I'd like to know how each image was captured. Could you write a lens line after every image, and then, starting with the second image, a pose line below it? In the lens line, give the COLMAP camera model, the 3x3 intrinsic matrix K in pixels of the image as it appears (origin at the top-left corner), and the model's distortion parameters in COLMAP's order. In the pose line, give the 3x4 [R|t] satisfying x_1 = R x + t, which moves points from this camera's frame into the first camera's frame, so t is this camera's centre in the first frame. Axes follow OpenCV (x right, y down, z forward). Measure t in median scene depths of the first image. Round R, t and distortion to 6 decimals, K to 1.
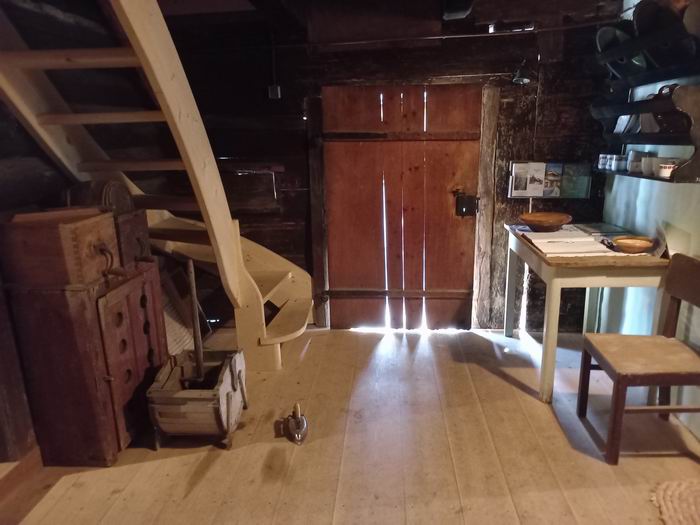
lens RADIAL K [[499.5, 0, 350.0], [0, 499.5, 262.5], [0, 0, 1]] dist [0.001534, 0.002518]
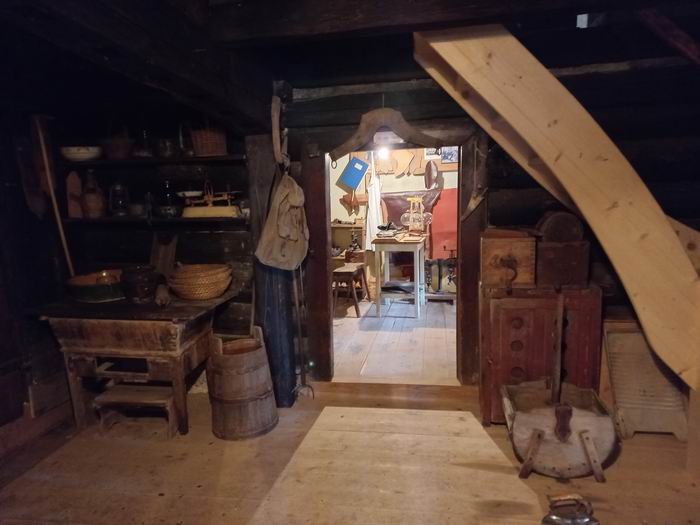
lens RADIAL K [[499.5, 0, 350.0], [0, 499.5, 262.5], [0, 0, 1]] dist [0.001534, 0.002518]
pose [[-0.128430, 0.191237, -0.973105, 0.772205], [-0.204388, 0.955062, 0.214667, -0.213533], [0.970428, 0.226461, -0.083572, 0.690037]]
